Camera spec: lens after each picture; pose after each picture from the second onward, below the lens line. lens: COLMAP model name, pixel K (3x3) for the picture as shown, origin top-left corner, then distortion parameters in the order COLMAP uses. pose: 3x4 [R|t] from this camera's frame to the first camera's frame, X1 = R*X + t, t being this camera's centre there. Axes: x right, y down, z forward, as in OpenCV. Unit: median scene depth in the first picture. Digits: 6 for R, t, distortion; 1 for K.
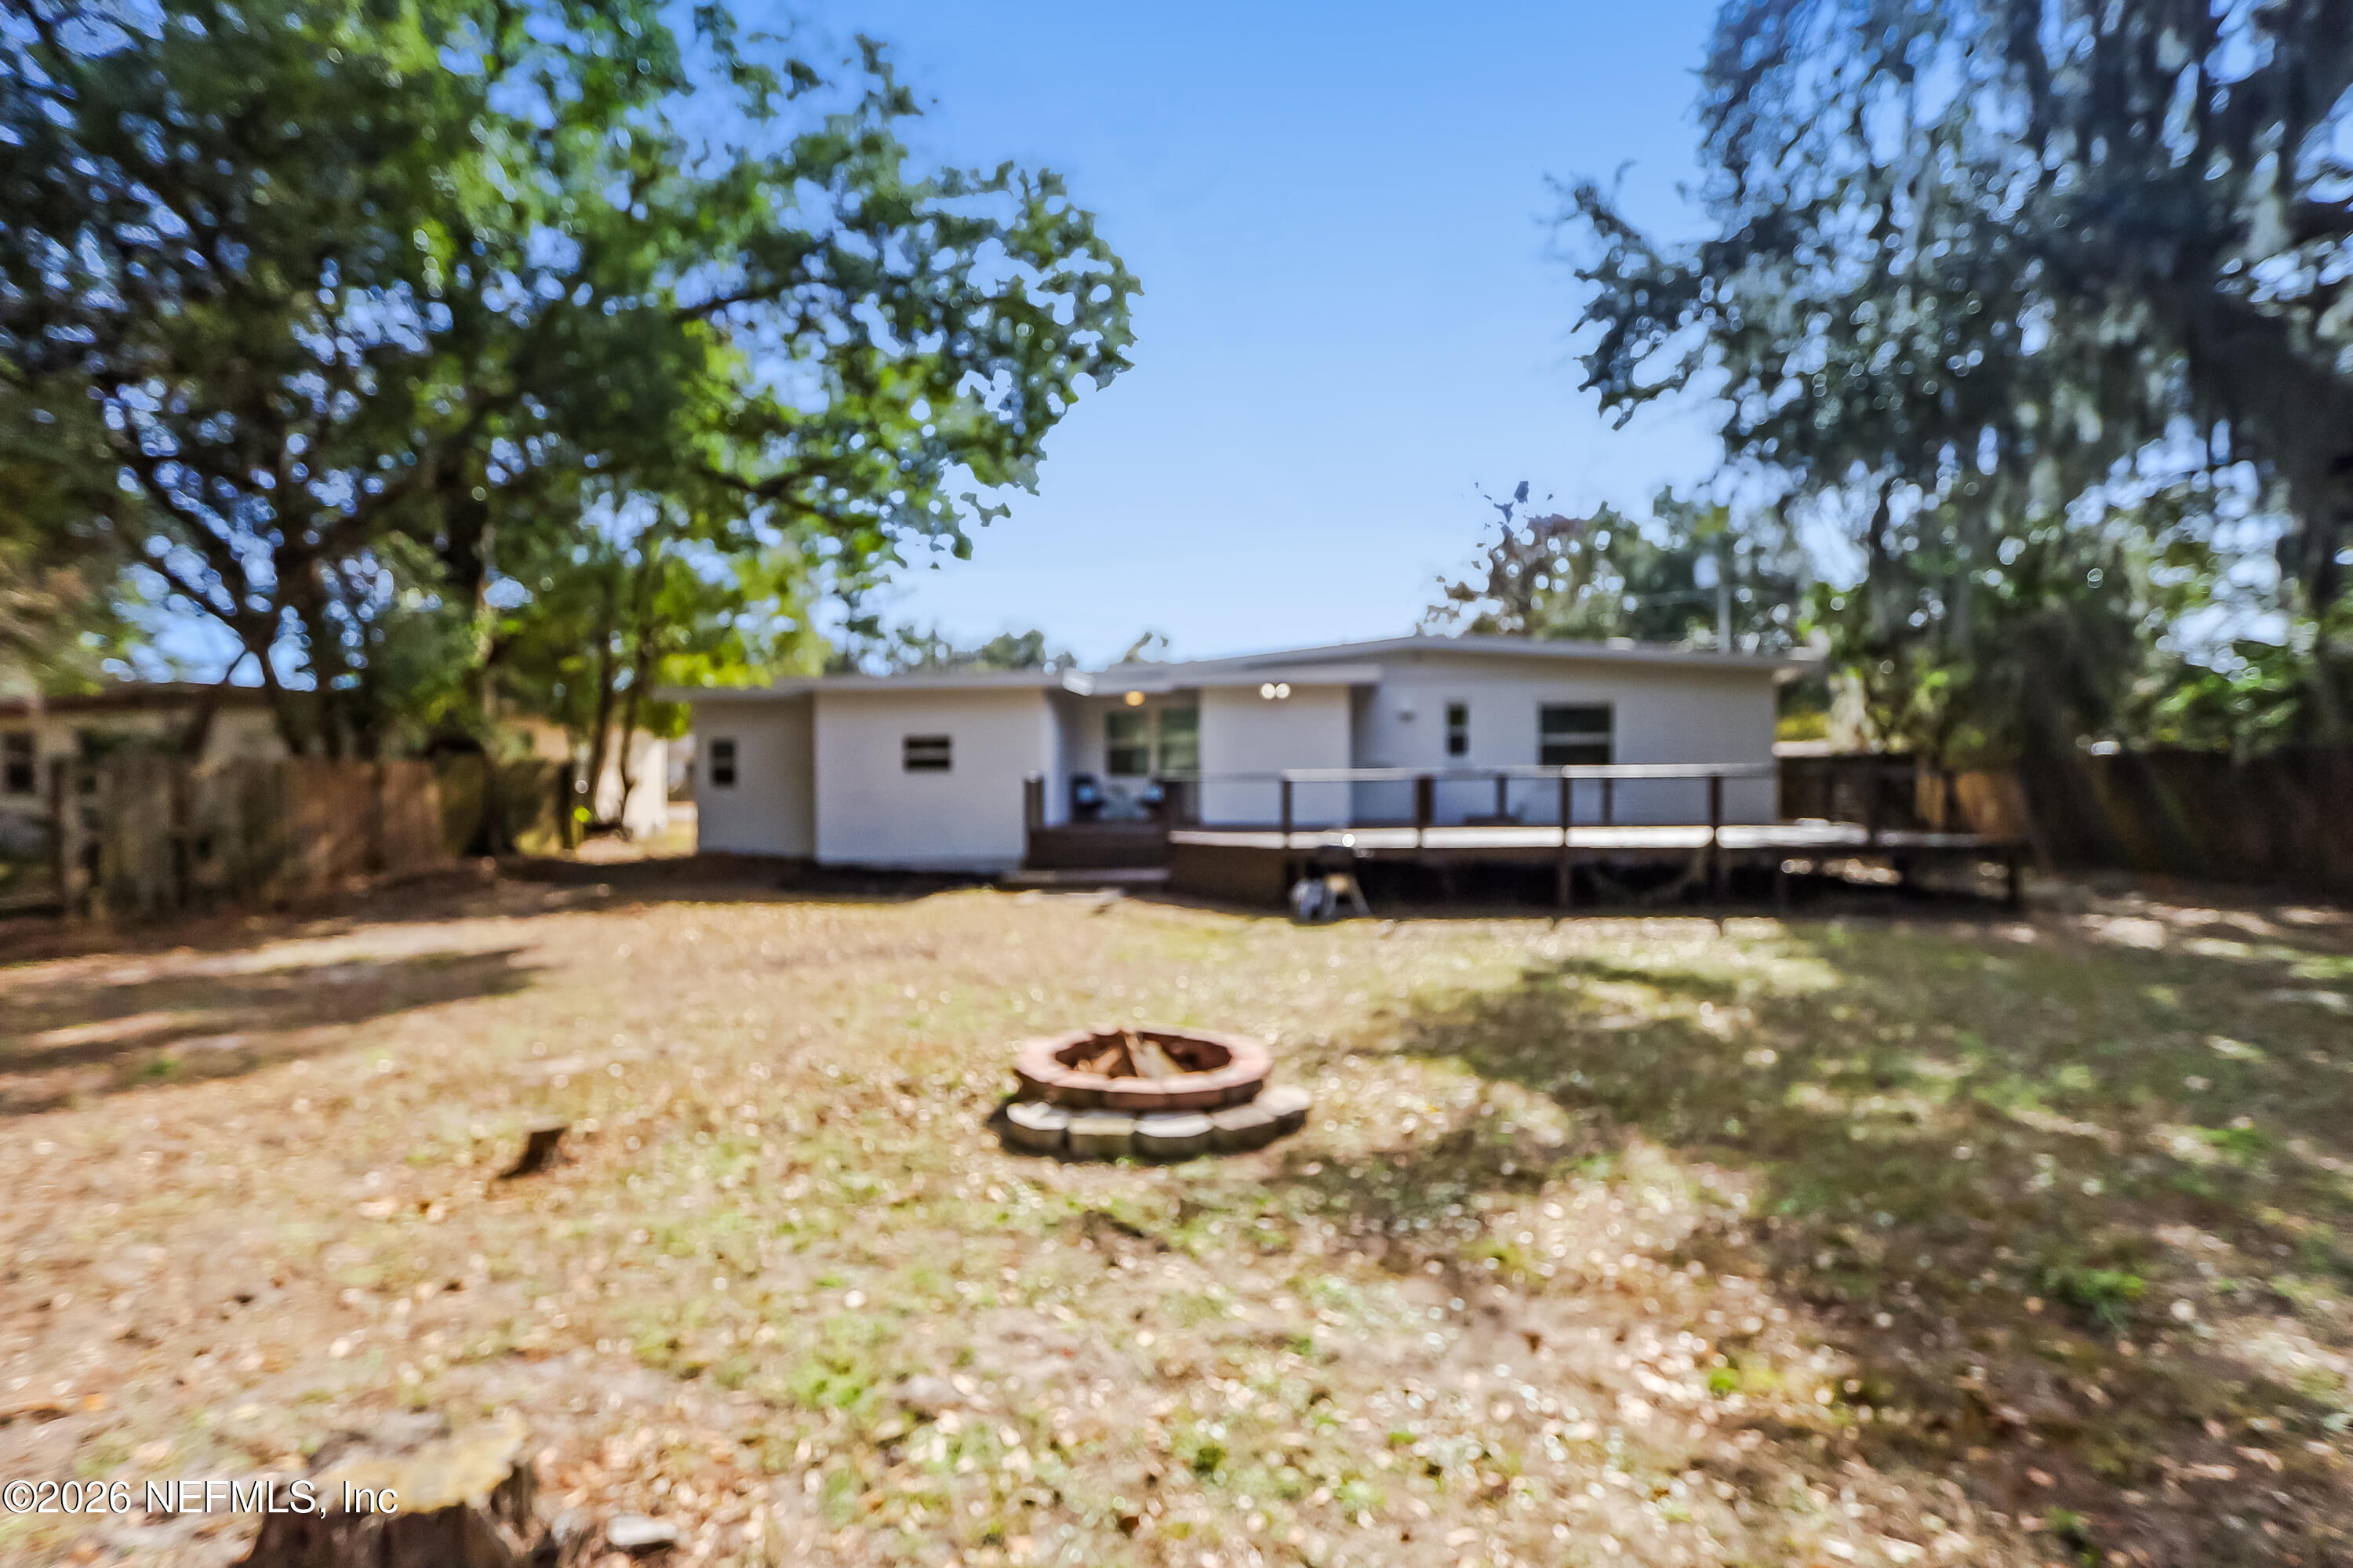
lens RADIAL K [[1098.1, 0, 1134.4], [0, 1098.1, 785.1], [0, 0, 1]] dist [-0.003195, 0.000090]
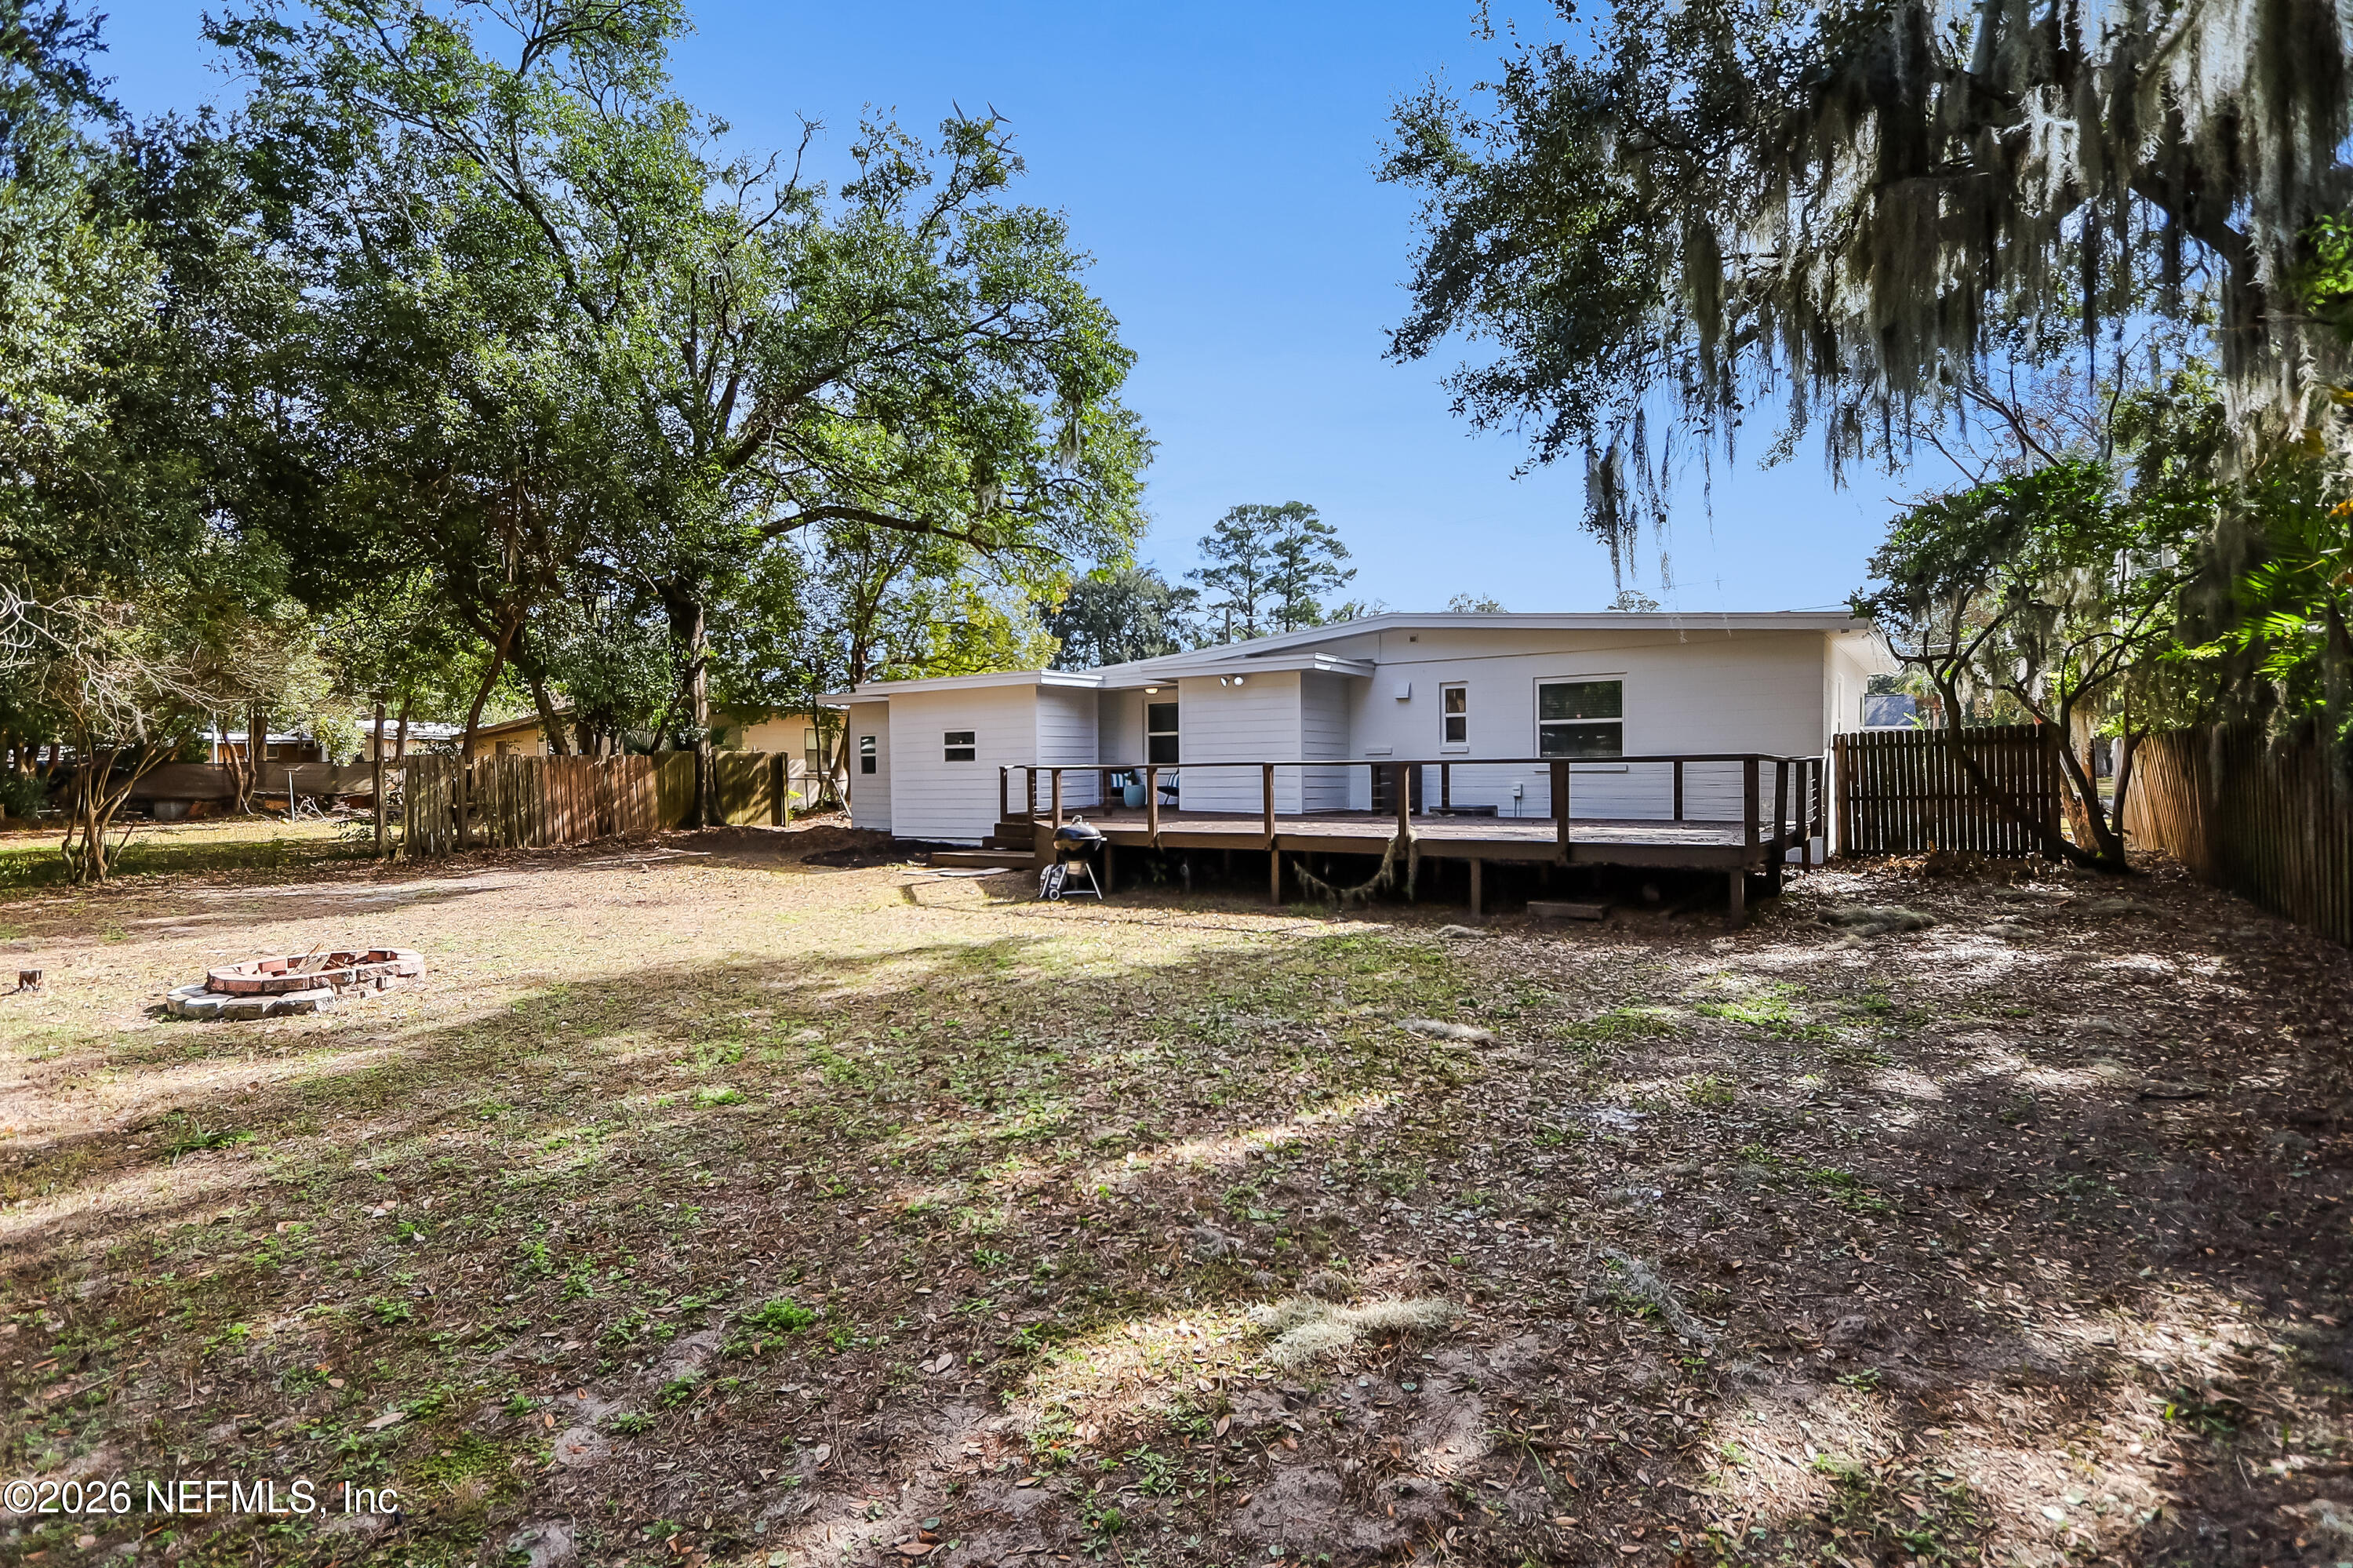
lens RADIAL K [[1098.1, 0, 1150.7], [0, 1098.1, 775.4], [0, 0, 1]] dist [-0.003195, 0.000090]
pose [[0.901872, 0.000215, -0.432003, 0.478761], [0.000784, 0.999997, 0.002134, -0.000532], [0.432002, -0.002263, 0.901870, 0.054143]]
